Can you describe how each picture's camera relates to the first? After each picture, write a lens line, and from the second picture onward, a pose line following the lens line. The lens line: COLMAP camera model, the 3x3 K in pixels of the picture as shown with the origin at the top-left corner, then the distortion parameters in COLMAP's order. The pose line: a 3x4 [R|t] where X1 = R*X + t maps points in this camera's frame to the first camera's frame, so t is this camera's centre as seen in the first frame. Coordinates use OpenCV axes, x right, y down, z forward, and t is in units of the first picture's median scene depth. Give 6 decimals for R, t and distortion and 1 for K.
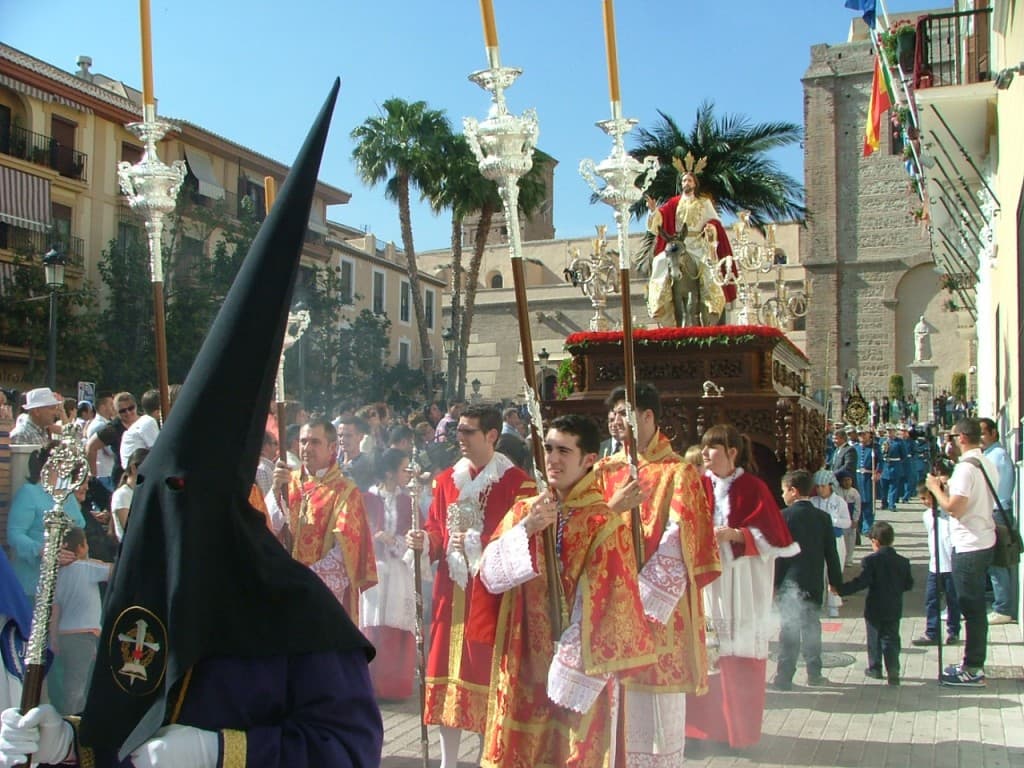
lens RADIAL K [[1141.3, 0, 512.0], [0, 1141.3, 384.0], [0, 0, 1]] dist [-0.018730, -0.013152]
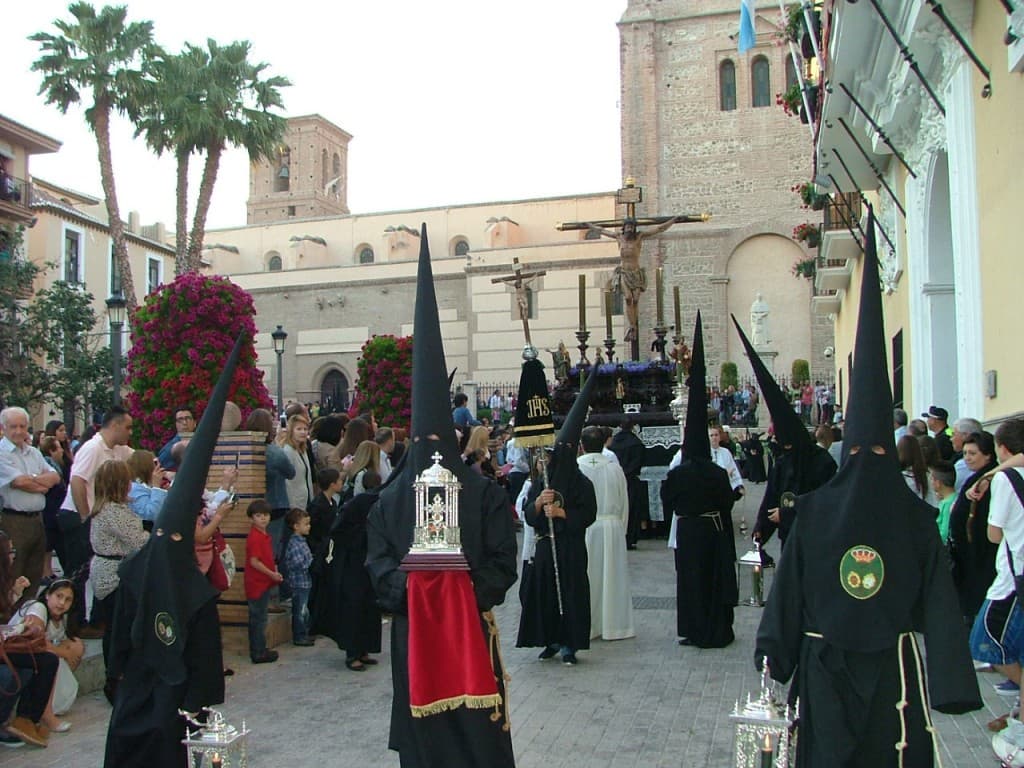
lens RADIAL K [[1141.3, 0, 512.0], [0, 1141.3, 384.0], [0, 0, 1]] dist [-0.018730, -0.013152]
pose [[0.988231, -0.008392, 0.152739, 0.043140], [0.009019, 0.999953, -0.003414, 0.007443], [-0.152703, 0.004752, 0.988261, 0.166665]]
